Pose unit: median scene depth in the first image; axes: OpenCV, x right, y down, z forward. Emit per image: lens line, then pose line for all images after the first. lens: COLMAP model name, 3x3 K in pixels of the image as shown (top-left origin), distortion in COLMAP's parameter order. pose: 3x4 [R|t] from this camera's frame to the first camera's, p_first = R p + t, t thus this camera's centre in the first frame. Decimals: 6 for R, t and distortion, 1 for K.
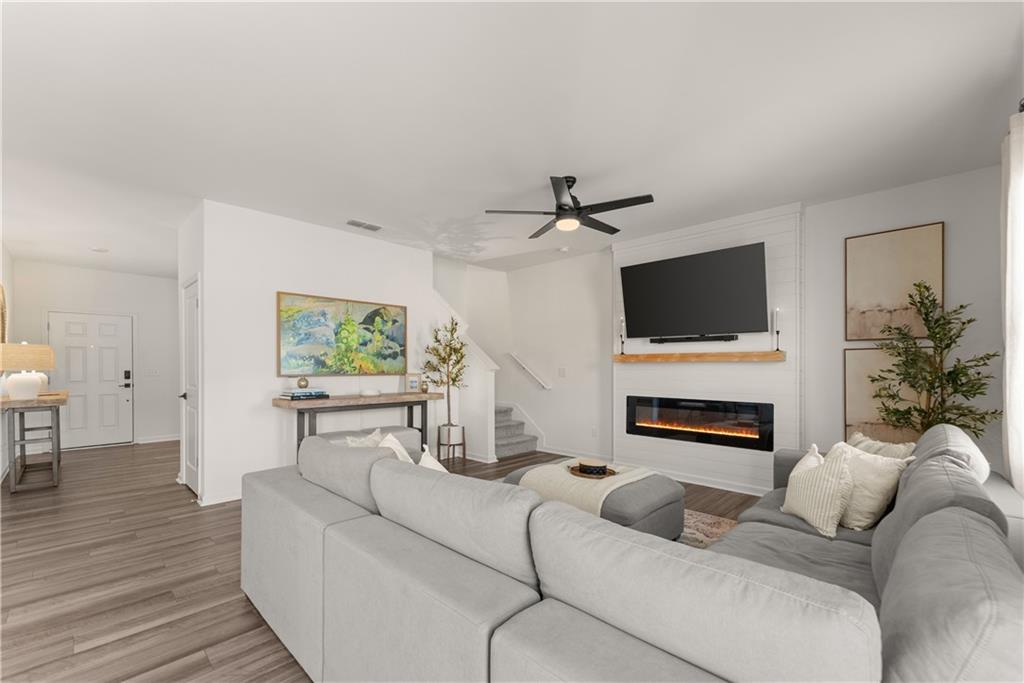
lens RADIAL K [[427.6, 0, 507.7], [0, 427.6, 368.1], [0, 0, 1]] dist [0.000484, -0.000087]
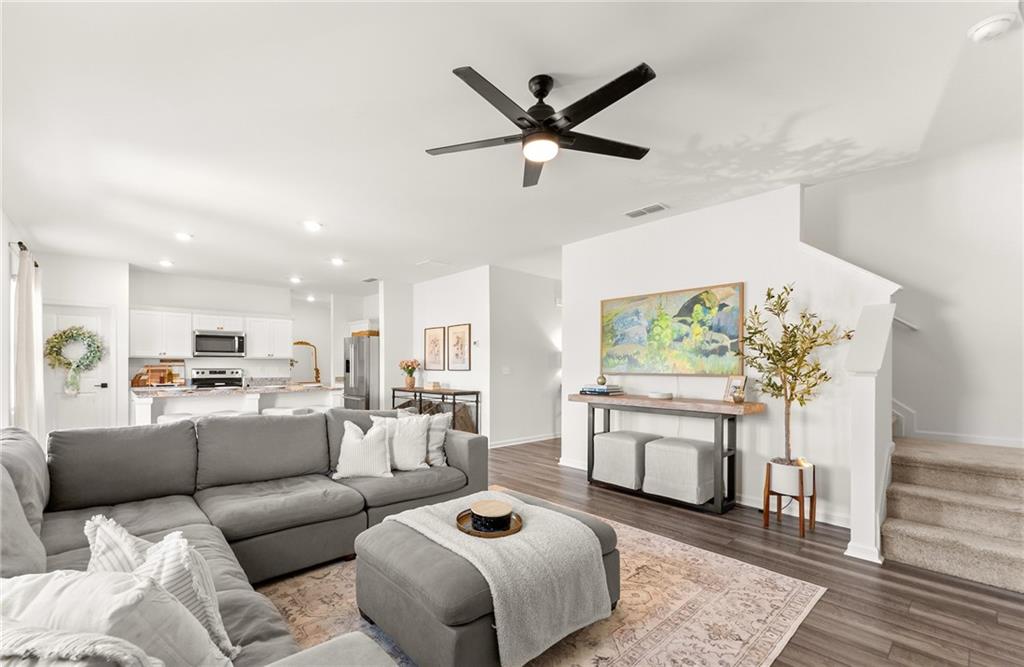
lens RADIAL K [[431.4, 0, 477.1], [0, 431.4, 369.6], [0, 0, 1]] dist [-0.000617, -0.000075]
pose [[-0.096371, 0.007809, -0.995315, 0.592508], [-0.006214, 0.999945, 0.008447, 0.000112], [0.995326, 0.006999, -0.096318, 0.699333]]
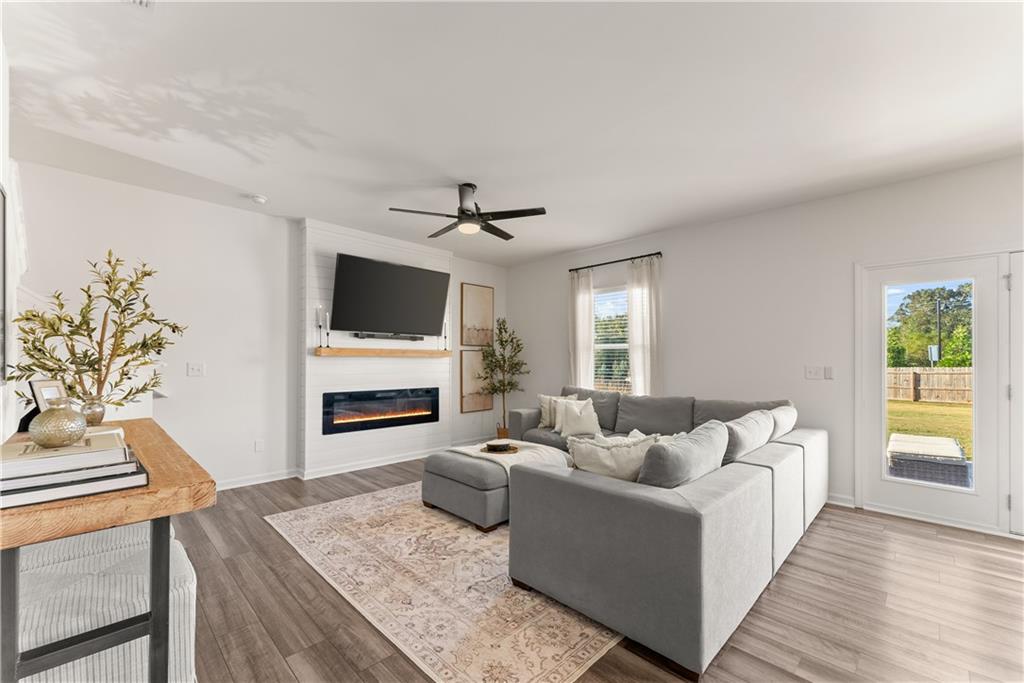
lens RADIAL K [[422.6, 0, 507.4], [0, 422.6, 357.1], [0, 0, 1]] dist [0.000662, 0.000062]
pose [[0.014294, 0.008729, 0.999860, -0.653371], [0.002056, 0.999960, -0.008759, -0.002947], [-0.999896, 0.002181, 0.014276, 0.641600]]
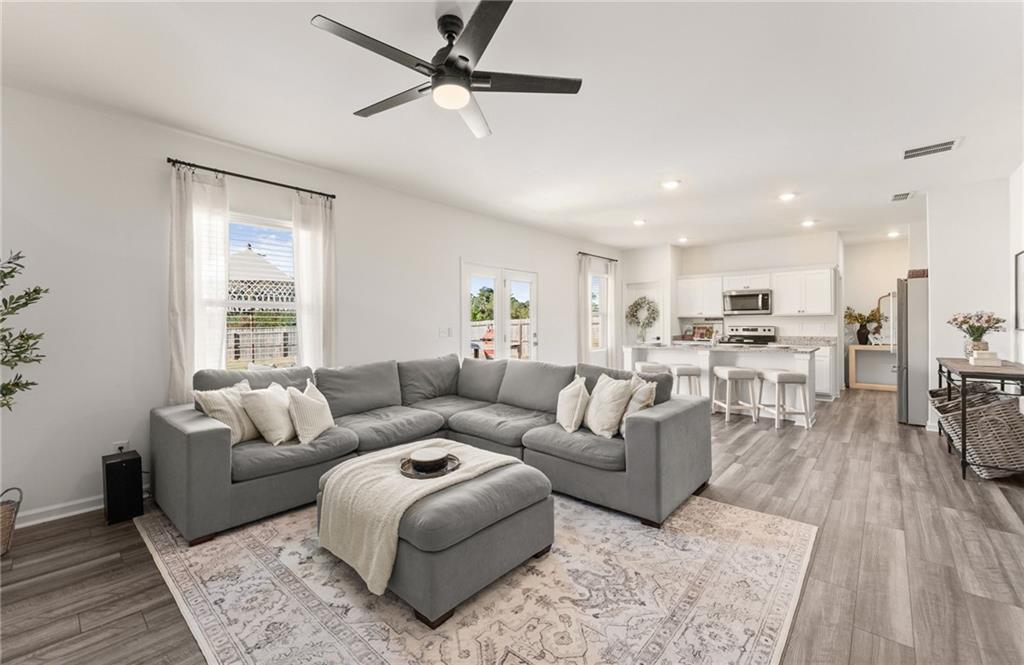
lens RADIAL K [[412.8, 0, 512.0], [0, 412.8, 332.5], [0, 0, 1]] dist [0.000807, -0.000122]
pose [[-0.998786, 0.006685, -0.048796, 0.064060], [0.005420, 0.999647, 0.026013, -0.006464], [0.048953, 0.025717, -0.998470, 1.159423]]
